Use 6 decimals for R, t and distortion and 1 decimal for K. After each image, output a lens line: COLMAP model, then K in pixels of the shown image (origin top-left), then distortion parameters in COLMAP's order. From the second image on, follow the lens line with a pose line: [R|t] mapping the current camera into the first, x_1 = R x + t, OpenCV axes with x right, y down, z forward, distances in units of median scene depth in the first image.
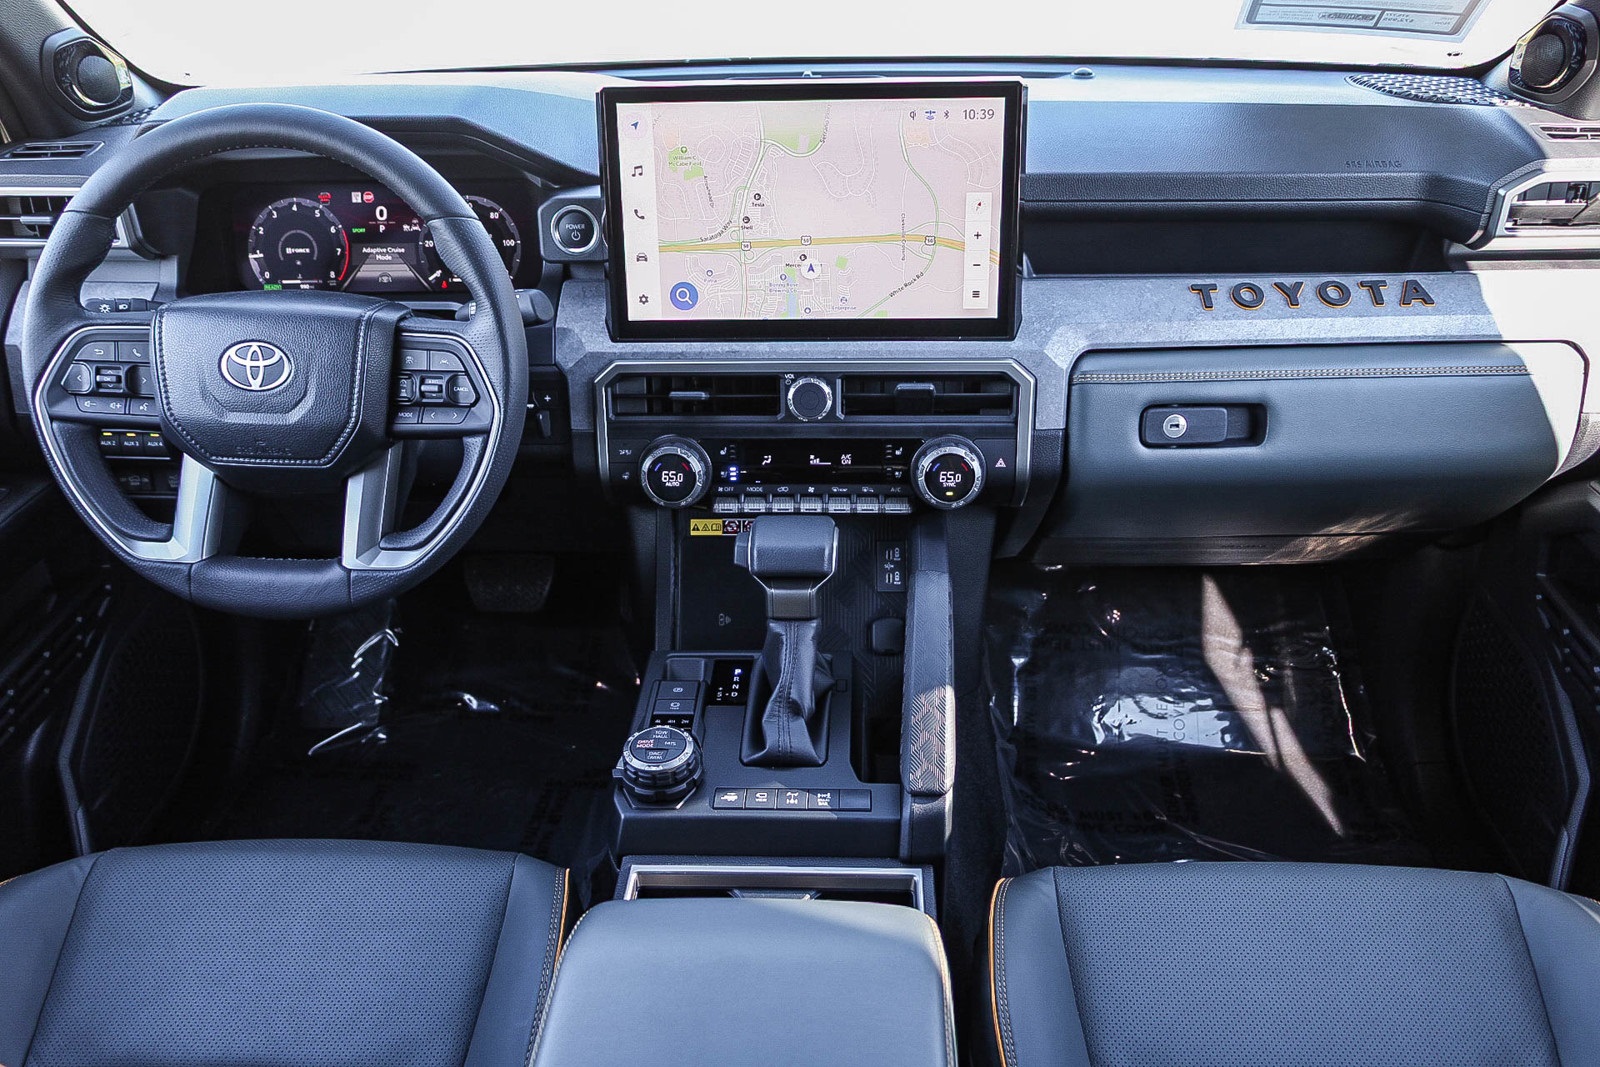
lens RADIAL K [[1382.8, 0, 799.3], [0, 1382.8, 532.2], [0, 0, 1]] dist [-0.012784, -0.002234]
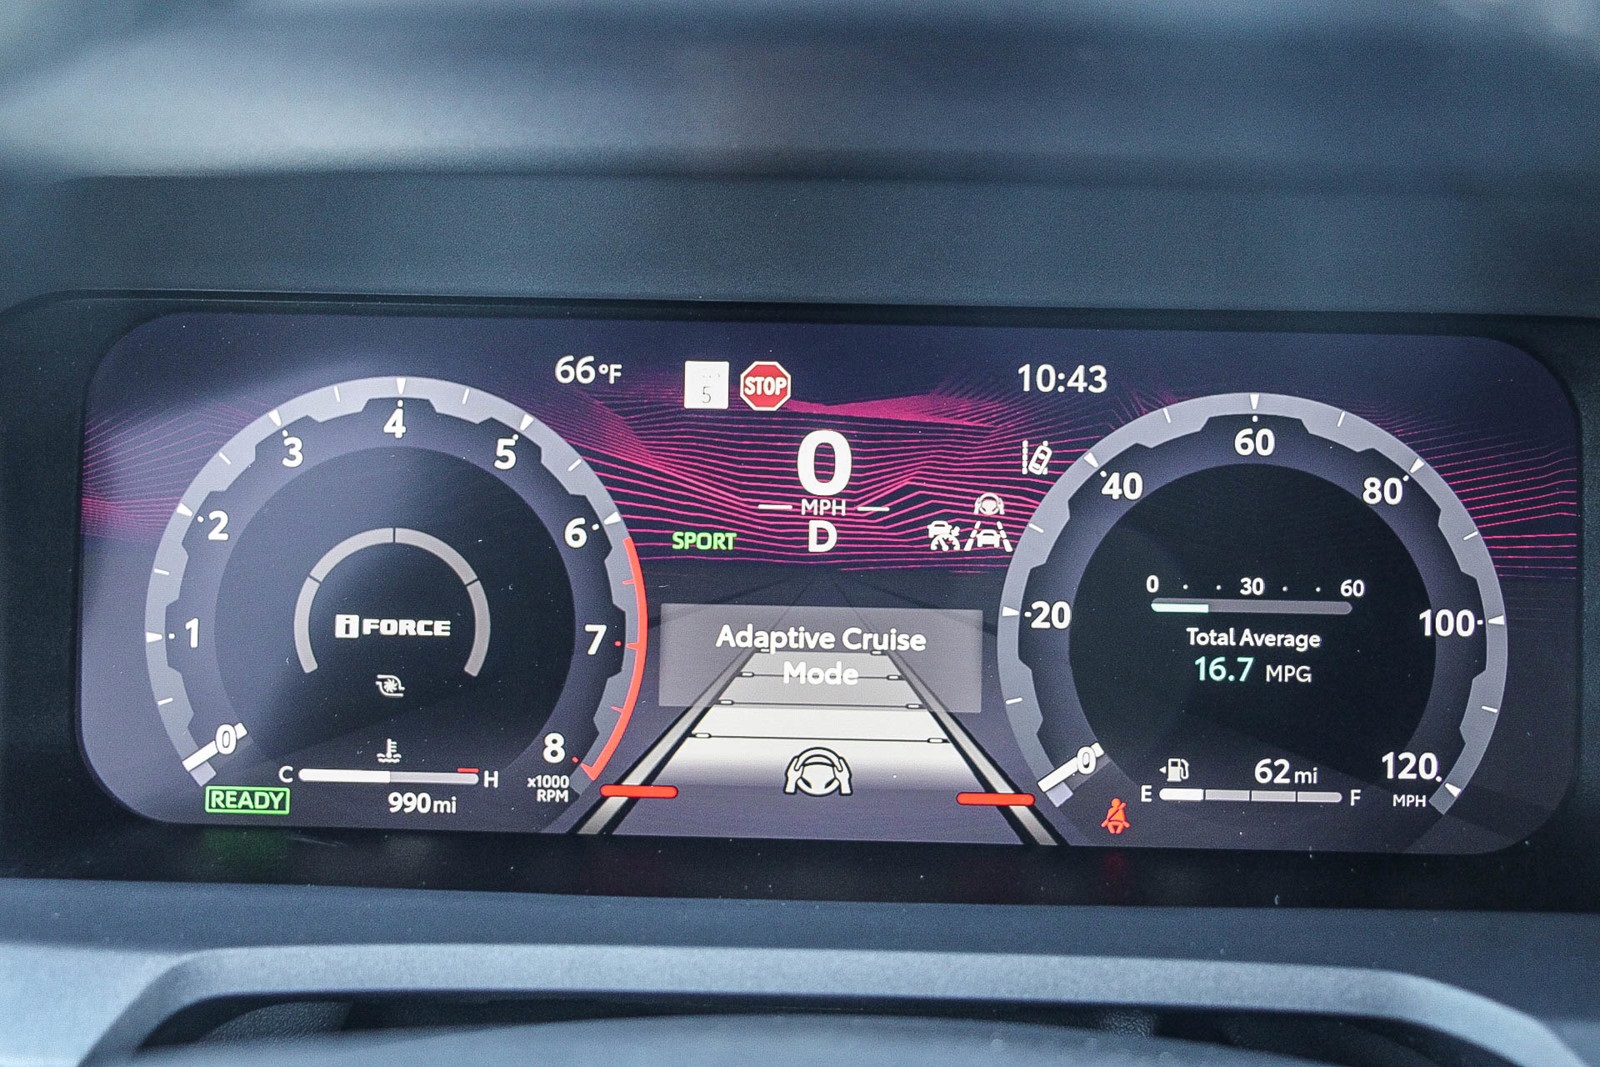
lens RADIAL K [[1596.8, 0, 800.6], [0, 1596.8, 535.4], [0, 0, 1]] dist [-0.014118, 0.000000]
pose [[0.998866, 0.029860, 0.037087, -0.313292], [-0.020928, 0.974978, -0.221316, -0.166885], [-0.042767, 0.220289, 0.974497, 0.766228]]
